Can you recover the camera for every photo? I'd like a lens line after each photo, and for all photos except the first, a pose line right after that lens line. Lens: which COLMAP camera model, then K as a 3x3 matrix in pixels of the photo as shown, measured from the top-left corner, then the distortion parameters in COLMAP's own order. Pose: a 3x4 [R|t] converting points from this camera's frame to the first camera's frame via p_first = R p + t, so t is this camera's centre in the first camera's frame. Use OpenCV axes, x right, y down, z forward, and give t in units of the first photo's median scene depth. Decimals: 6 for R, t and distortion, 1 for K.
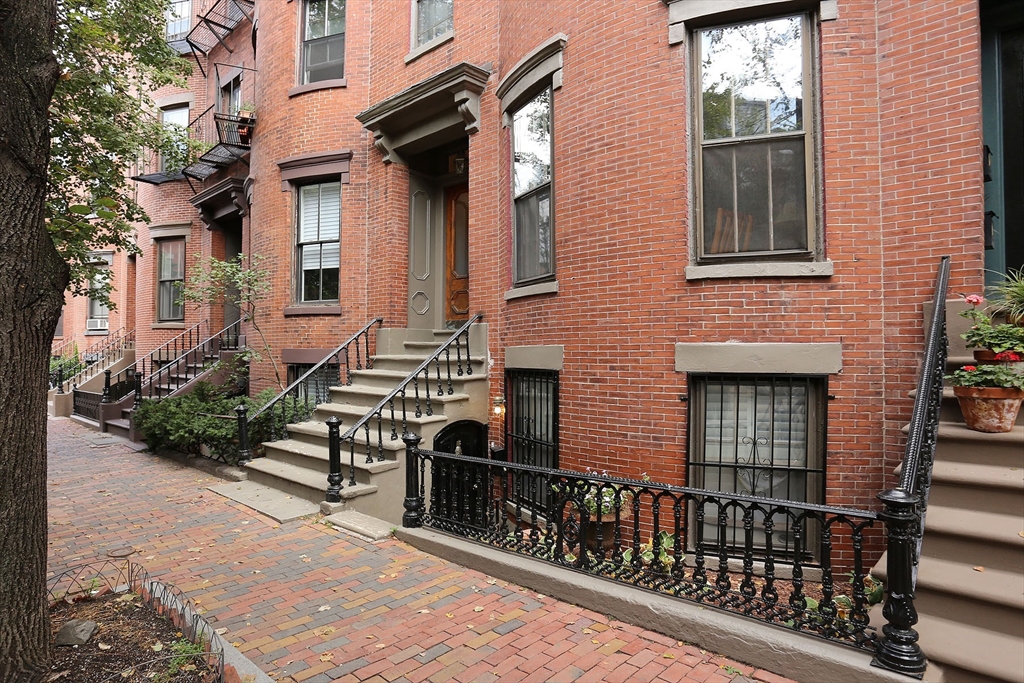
lens RADIAL K [[538.5, 0, 489.9], [0, 538.5, 356.8], [0, 0, 1]] dist [-0.026221, 0.001132]
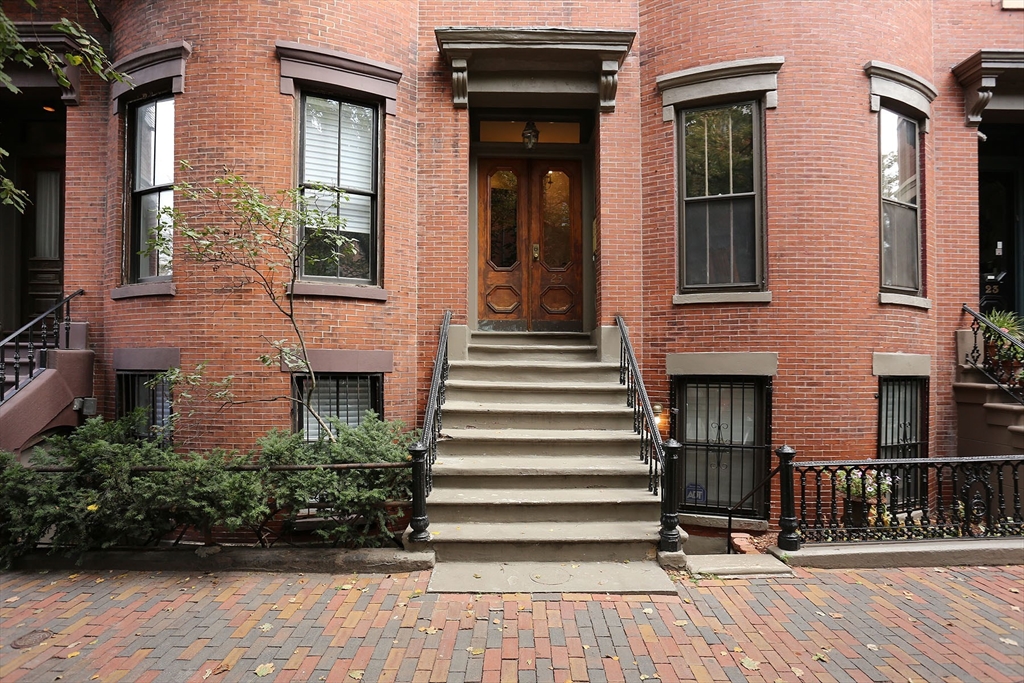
lens RADIAL K [[517.5, 0, 514.3], [0, 517.5, 376.2], [0, 0, 1]] dist [-0.030665, 0.001109]
pose [[0.733707, -0.015601, 0.679287, -0.988817], [-0.002768, 0.999659, 0.025949, 0.000836], [-0.679461, -0.020919, 0.733414, 0.634253]]
